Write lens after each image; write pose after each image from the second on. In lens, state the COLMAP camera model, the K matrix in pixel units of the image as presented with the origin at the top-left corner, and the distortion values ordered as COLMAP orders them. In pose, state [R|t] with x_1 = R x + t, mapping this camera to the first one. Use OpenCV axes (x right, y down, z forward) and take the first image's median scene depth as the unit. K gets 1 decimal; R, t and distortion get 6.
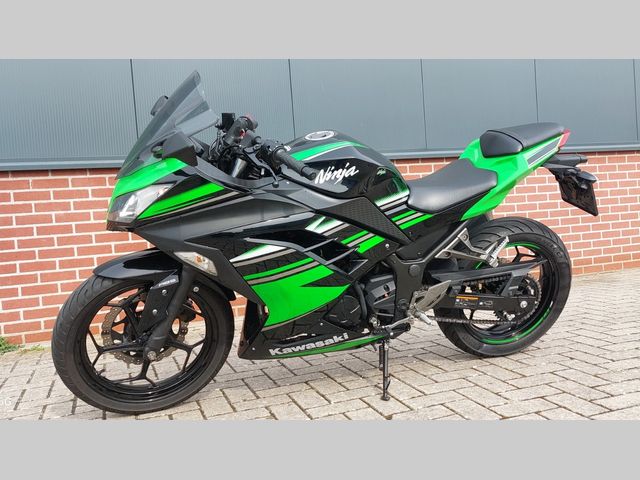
lens RADIAL K [[615.0, 0, 348.6], [0, 615.0, 241.8], [0, 0, 1]] dist [0.063409, -0.001178]
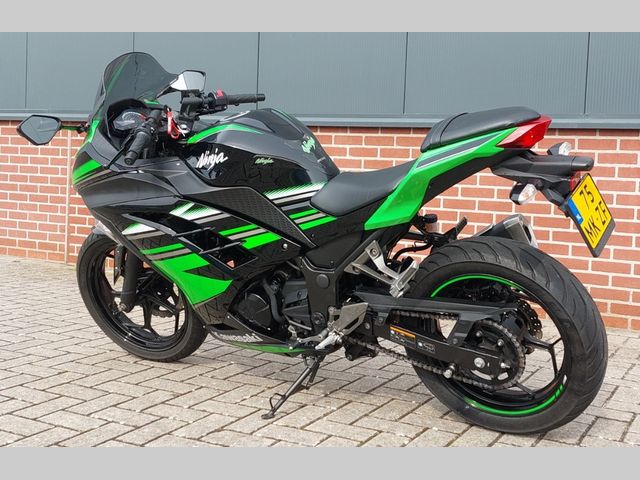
lens RADIAL K [[783.0, 0, 374.8], [0, 783.0, 238.6], [0, 0, 1]] dist [0.099694, -0.025900]
pose [[0.666468, 0.155645, -0.729106, 0.949099], [-0.118992, 0.987635, 0.102065, -0.131190], [0.735977, 0.018734, 0.676747, 0.349175]]
